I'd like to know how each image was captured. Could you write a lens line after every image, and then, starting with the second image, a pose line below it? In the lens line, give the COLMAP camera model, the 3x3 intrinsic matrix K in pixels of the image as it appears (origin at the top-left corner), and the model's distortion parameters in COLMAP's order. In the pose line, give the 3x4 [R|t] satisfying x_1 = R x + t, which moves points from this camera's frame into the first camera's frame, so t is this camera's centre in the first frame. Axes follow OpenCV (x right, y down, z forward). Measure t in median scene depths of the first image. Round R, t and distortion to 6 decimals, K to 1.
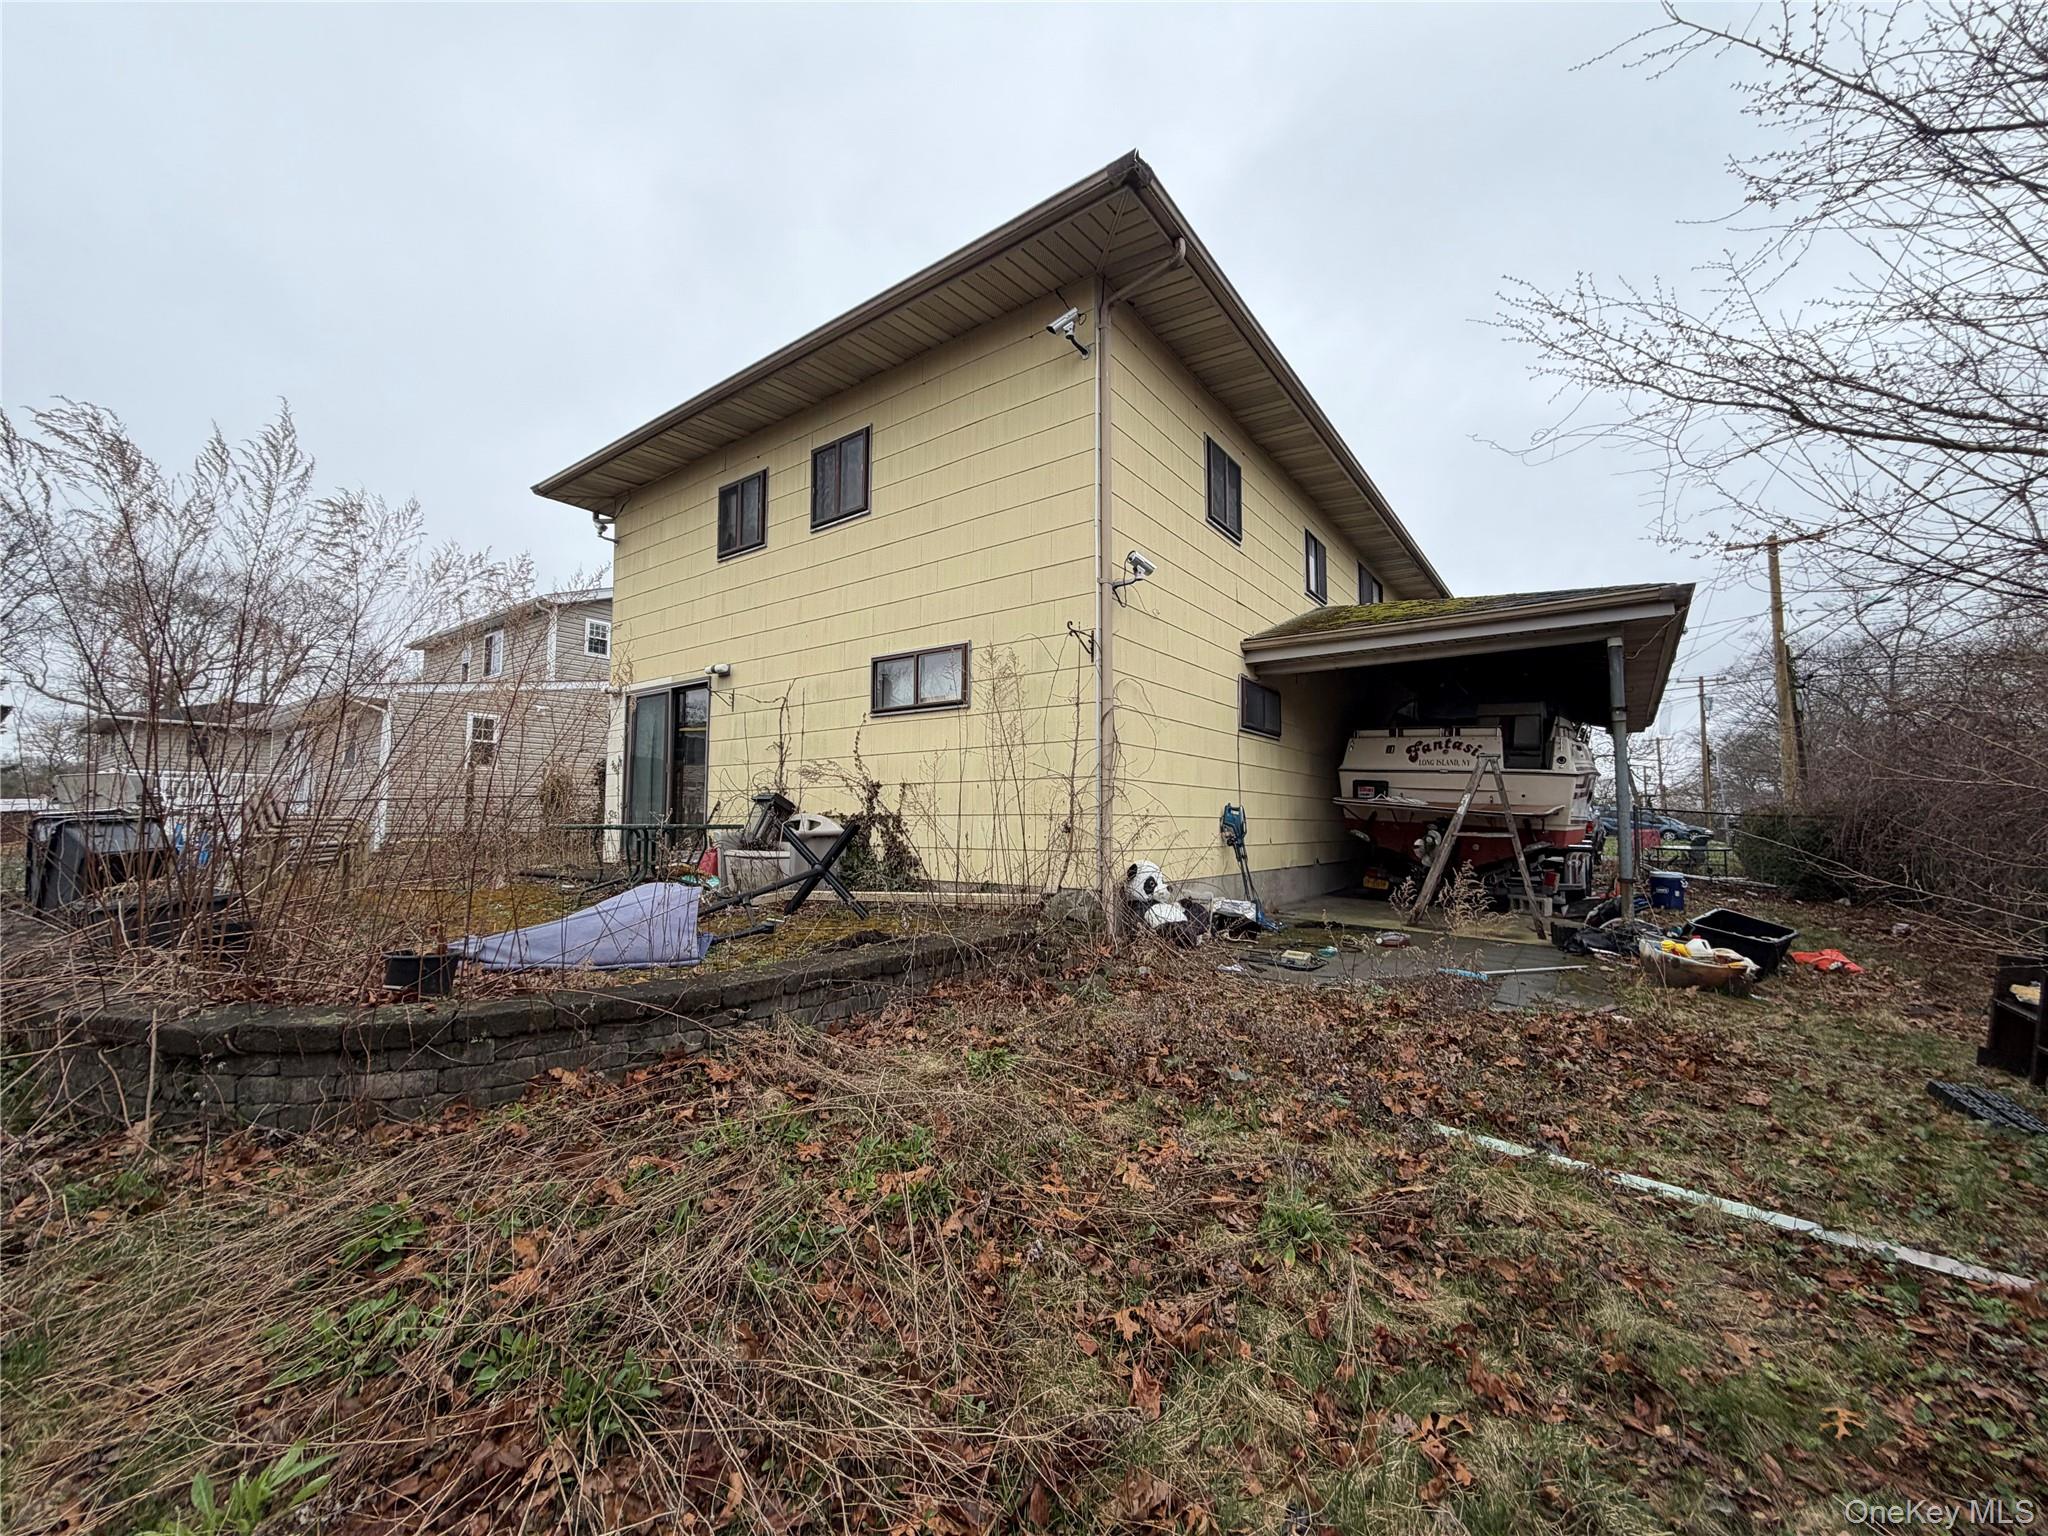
lens RADIAL K [[814.6, 0, 1022.8], [0, 814.6, 766.7], [0, 0, 1]] dist [-0.003339, -0.000168]
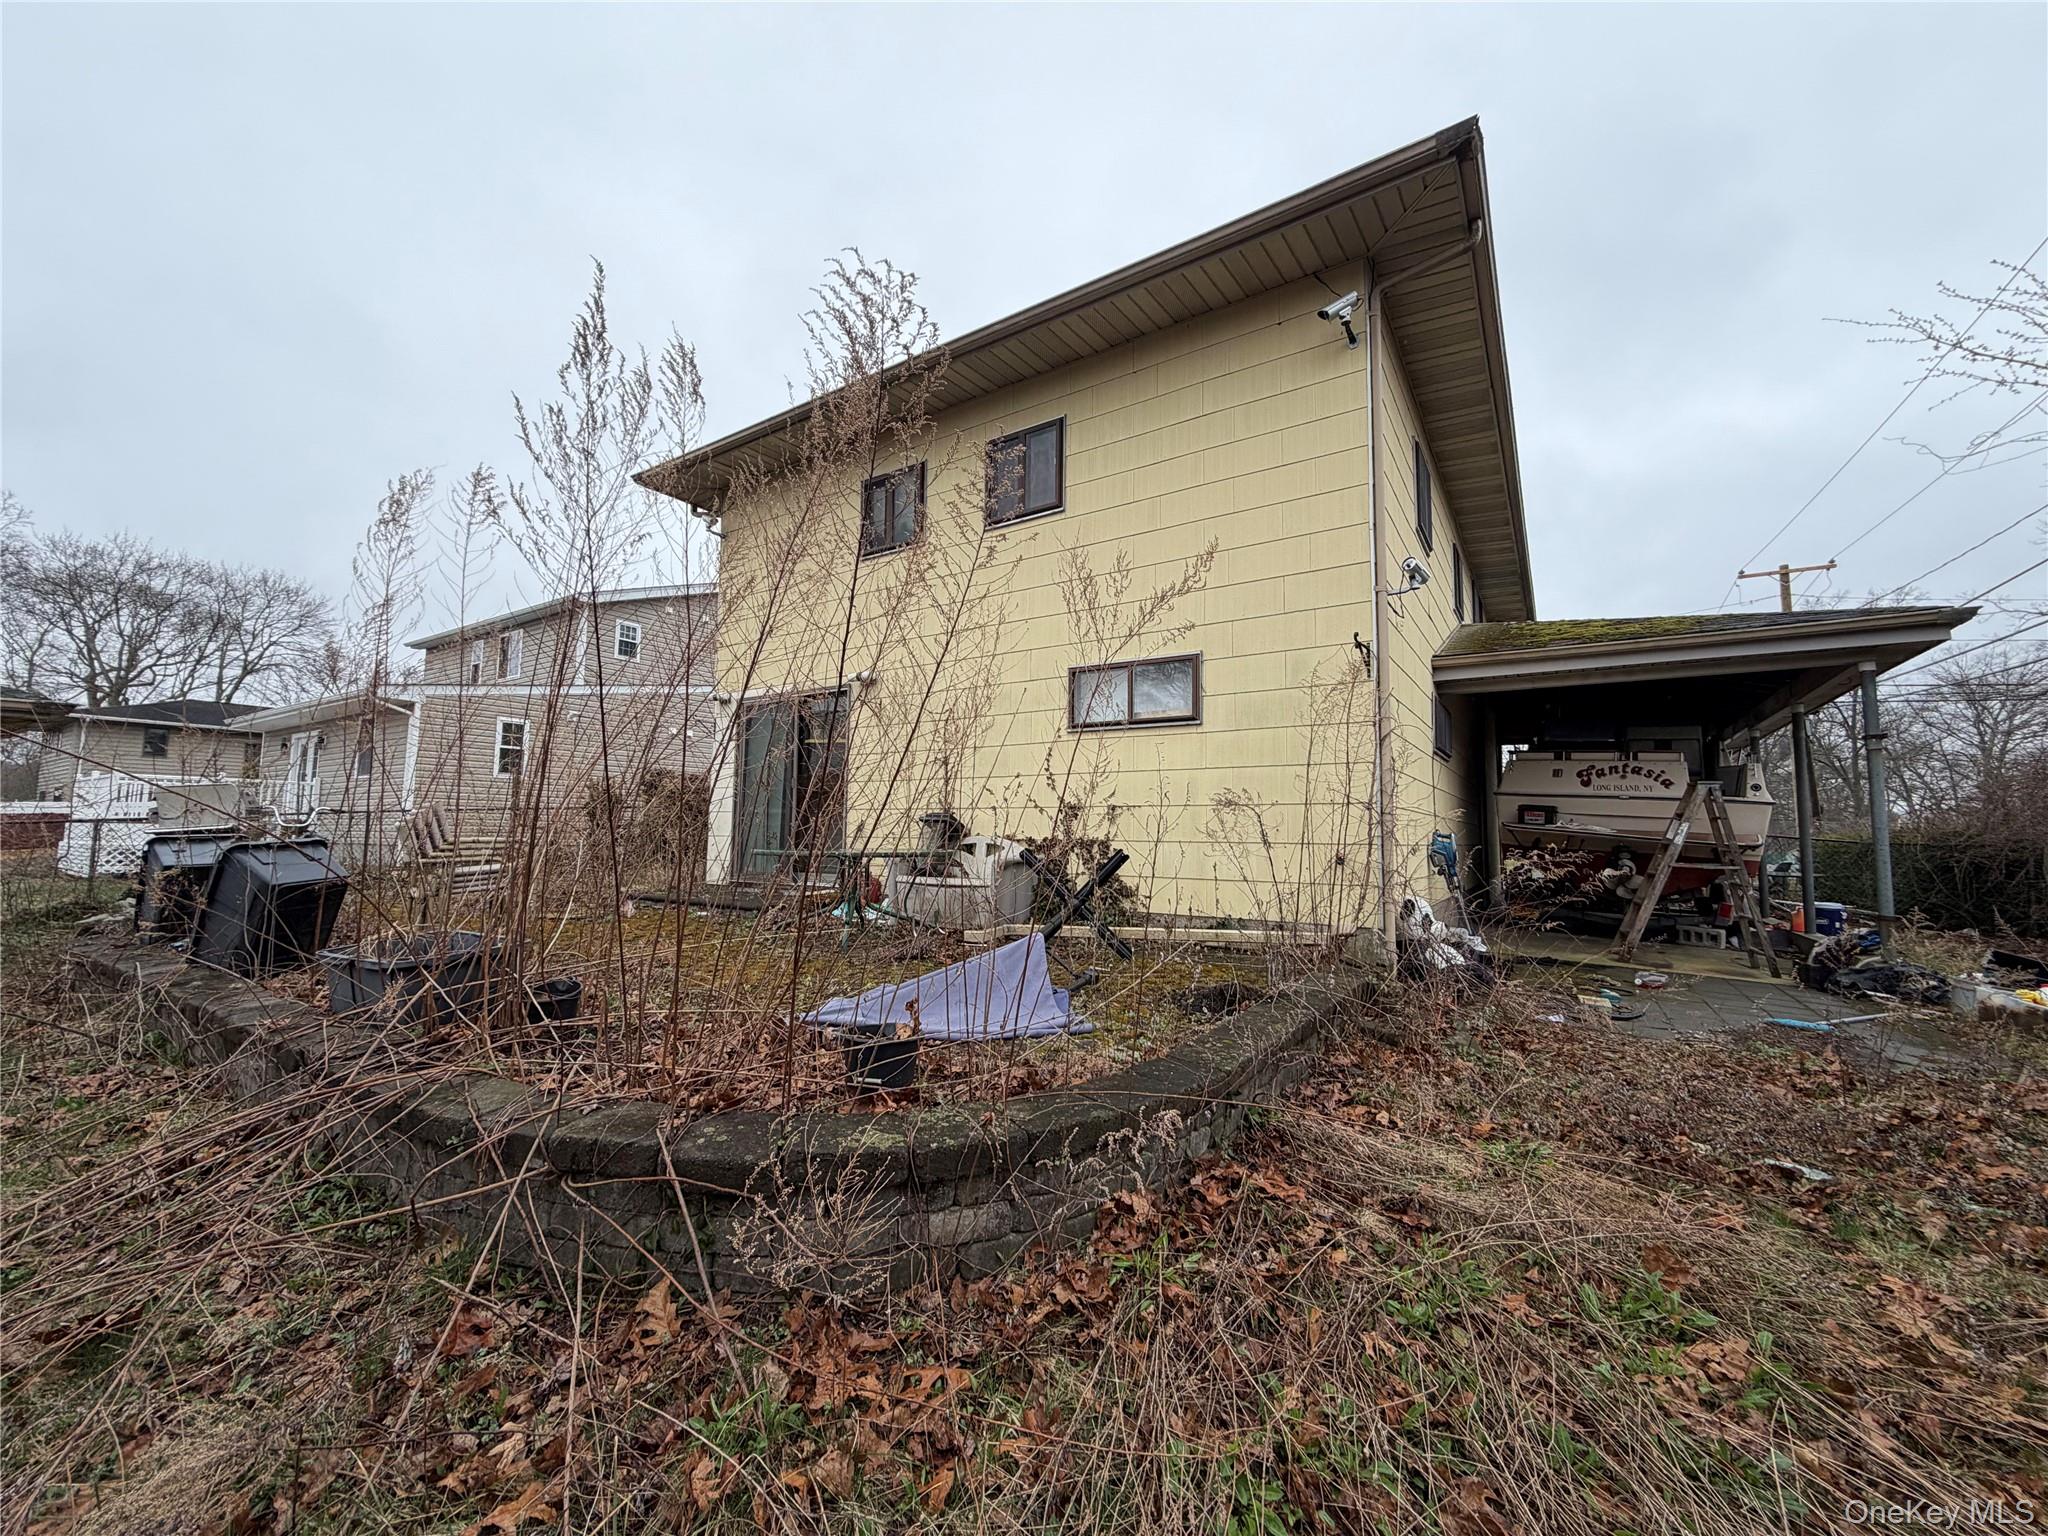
lens RADIAL K [[814.6, 0, 1022.9], [0, 814.6, 768.7], [0, 0, 1]] dist [-0.003339, -0.000168]
pose [[0.998839, 0.013584, 0.046229, -0.256397], [-0.013031, 0.999840, -0.012228, -0.007675], [-0.046387, 0.011611, 0.998856, 0.080991]]
